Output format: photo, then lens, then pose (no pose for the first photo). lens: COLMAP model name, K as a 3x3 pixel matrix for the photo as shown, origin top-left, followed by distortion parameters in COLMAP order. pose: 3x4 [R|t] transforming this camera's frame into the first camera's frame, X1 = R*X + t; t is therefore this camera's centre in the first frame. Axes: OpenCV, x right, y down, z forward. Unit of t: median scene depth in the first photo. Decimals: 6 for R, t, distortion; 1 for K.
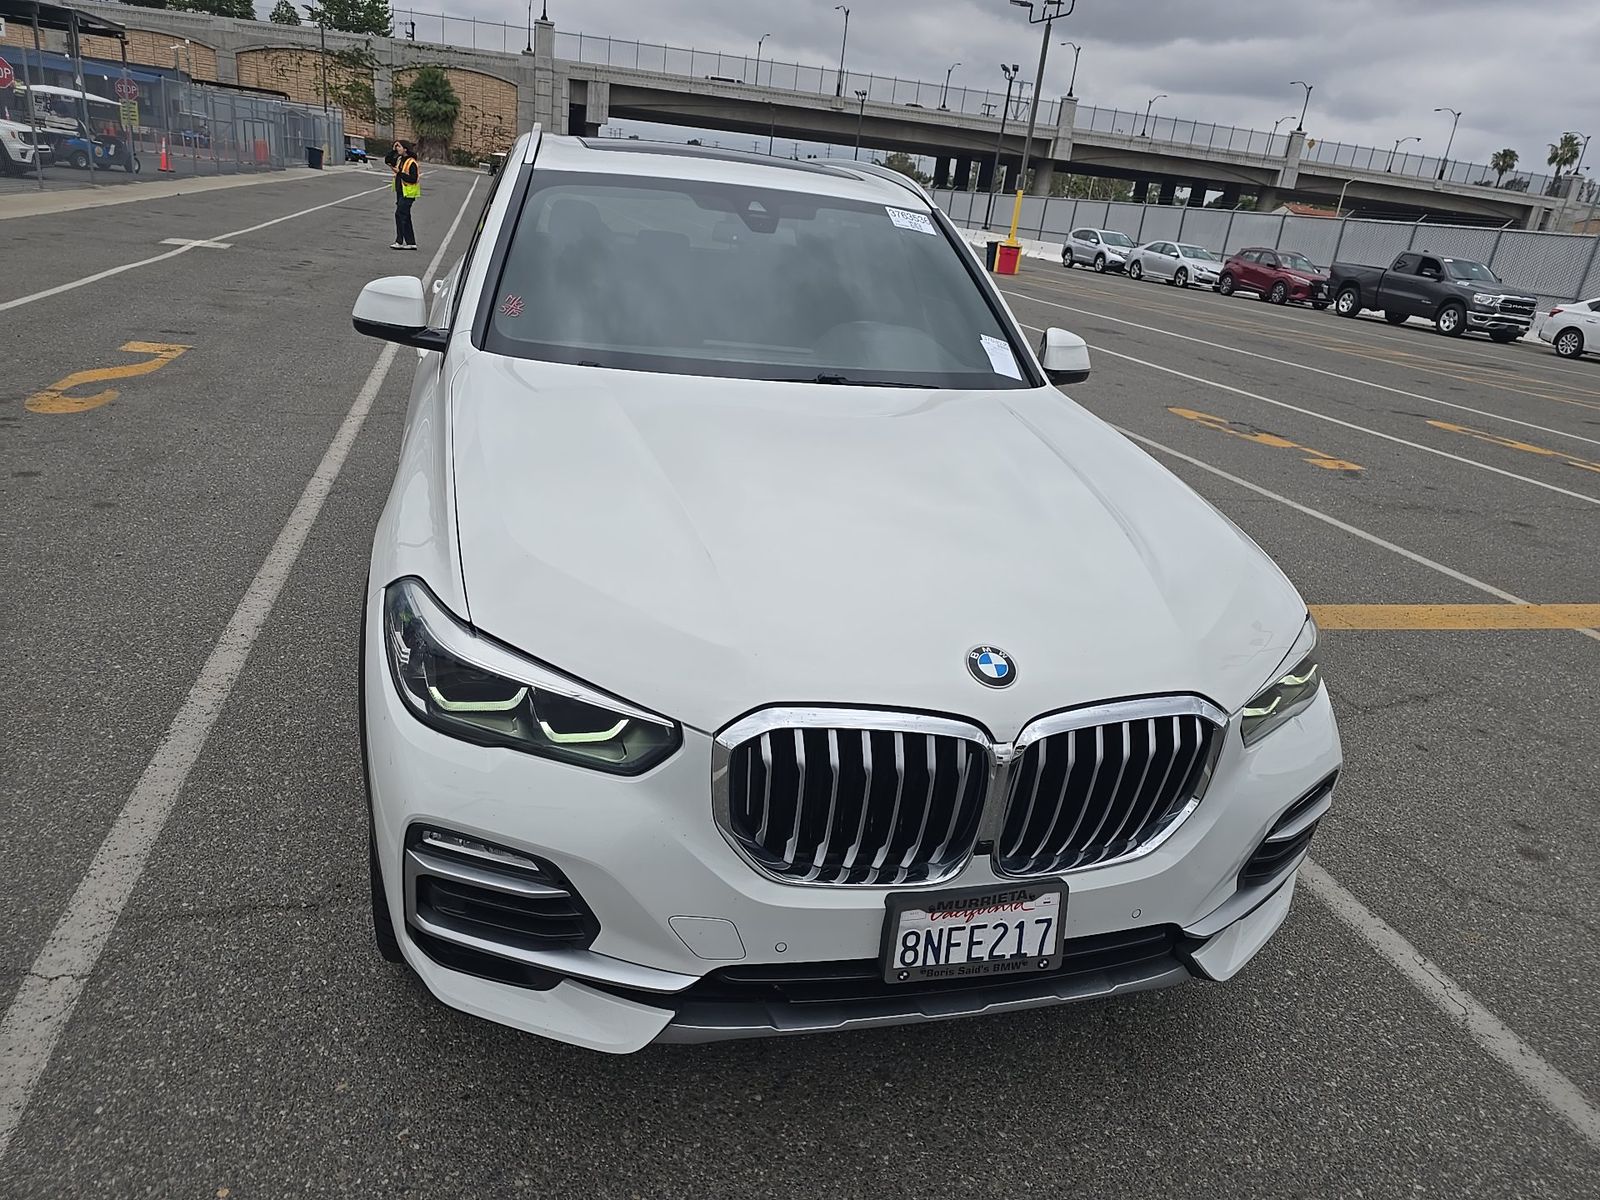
lens RADIAL K [[1100.3, 0, 783.3], [0, 1100.3, 592.6], [0, 0, 1]] dist [0.042490, -0.038015]
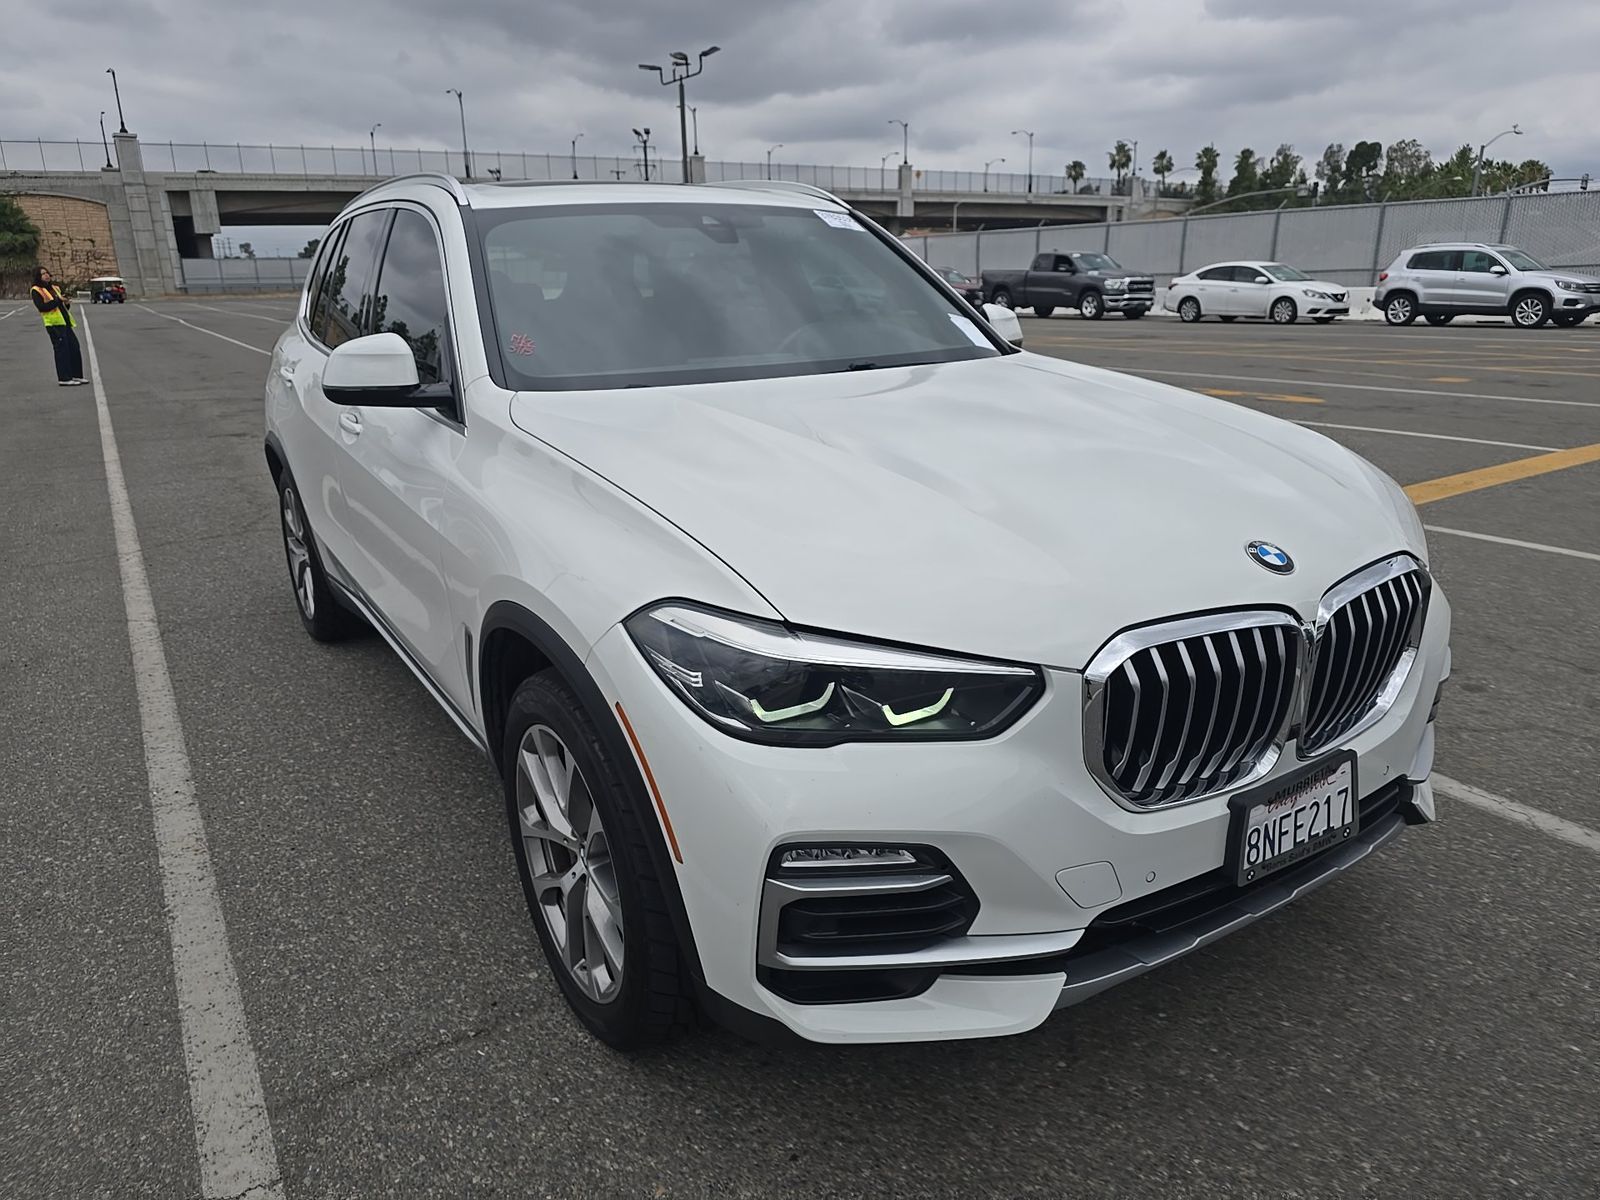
lens RADIAL K [[1100.3, 0, 783.5], [0, 1100.3, 604.4], [0, 0, 1]] dist [0.042490, -0.038015]
pose [[0.945749, -0.205713, 0.251479, -0.354017], [0.216788, 0.976073, -0.016843, 0.019641], [-0.241997, 0.070447, 0.967716, 0.070991]]
